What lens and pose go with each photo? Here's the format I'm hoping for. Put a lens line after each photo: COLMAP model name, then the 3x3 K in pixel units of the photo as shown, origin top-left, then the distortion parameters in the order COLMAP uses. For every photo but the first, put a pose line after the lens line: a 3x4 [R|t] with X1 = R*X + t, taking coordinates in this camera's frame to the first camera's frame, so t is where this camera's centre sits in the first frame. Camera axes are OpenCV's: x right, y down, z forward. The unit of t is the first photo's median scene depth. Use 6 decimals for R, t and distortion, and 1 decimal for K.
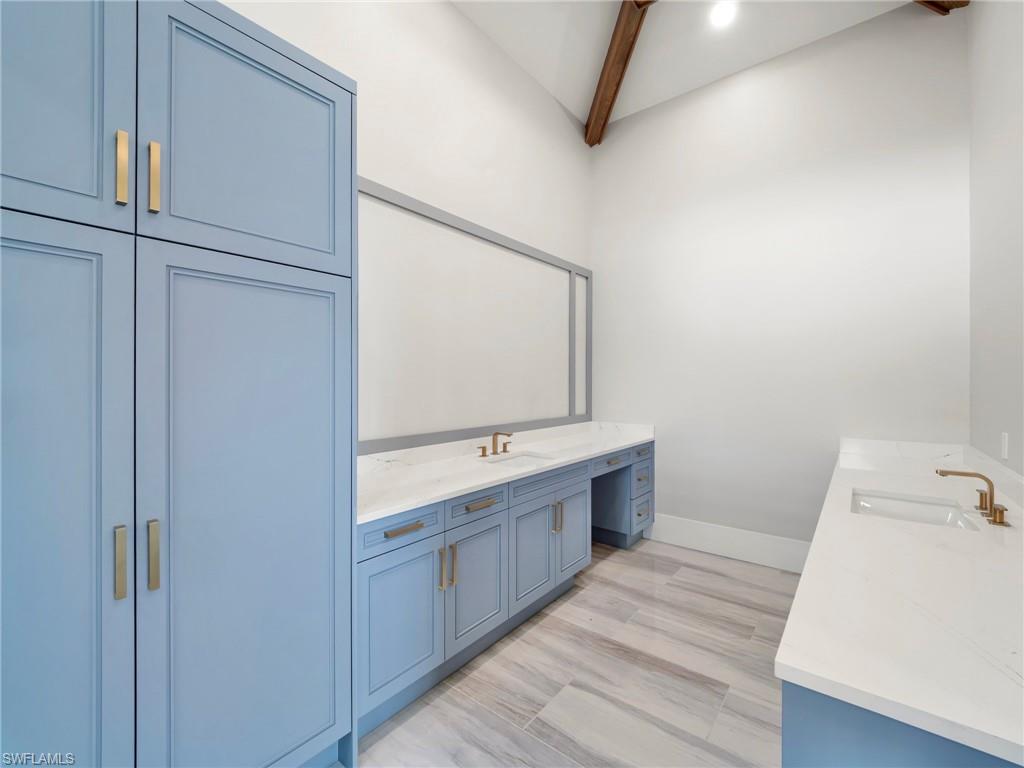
lens RADIAL K [[433.6, 0, 510.1], [0, 433.6, 383.1], [0, 0, 1]] dist [0.002002, -0.004342]
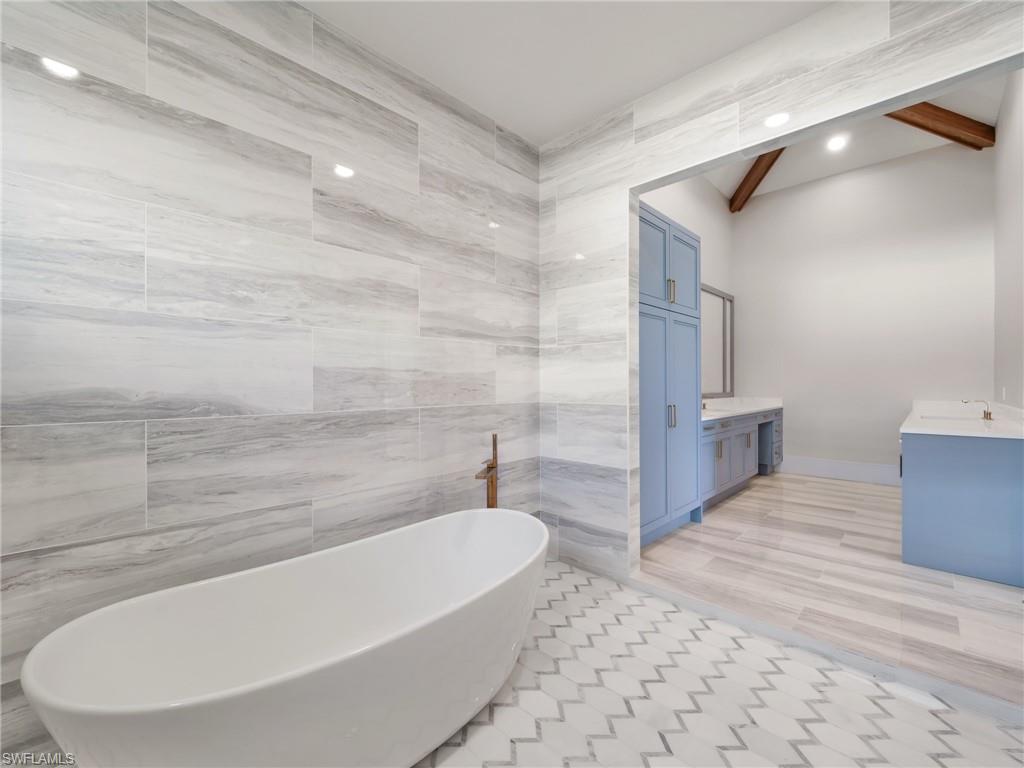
lens RADIAL K [[433.6, 0, 514.2], [0, 433.6, 387.4], [0, 0, 1]] dist [0.002002, -0.004342]
pose [[0.996584, -0.002207, -0.082551, -0.519776], [0.002427, 0.999994, 0.002559, 0.057126], [0.082545, -0.002750, 0.996584, -0.647751]]
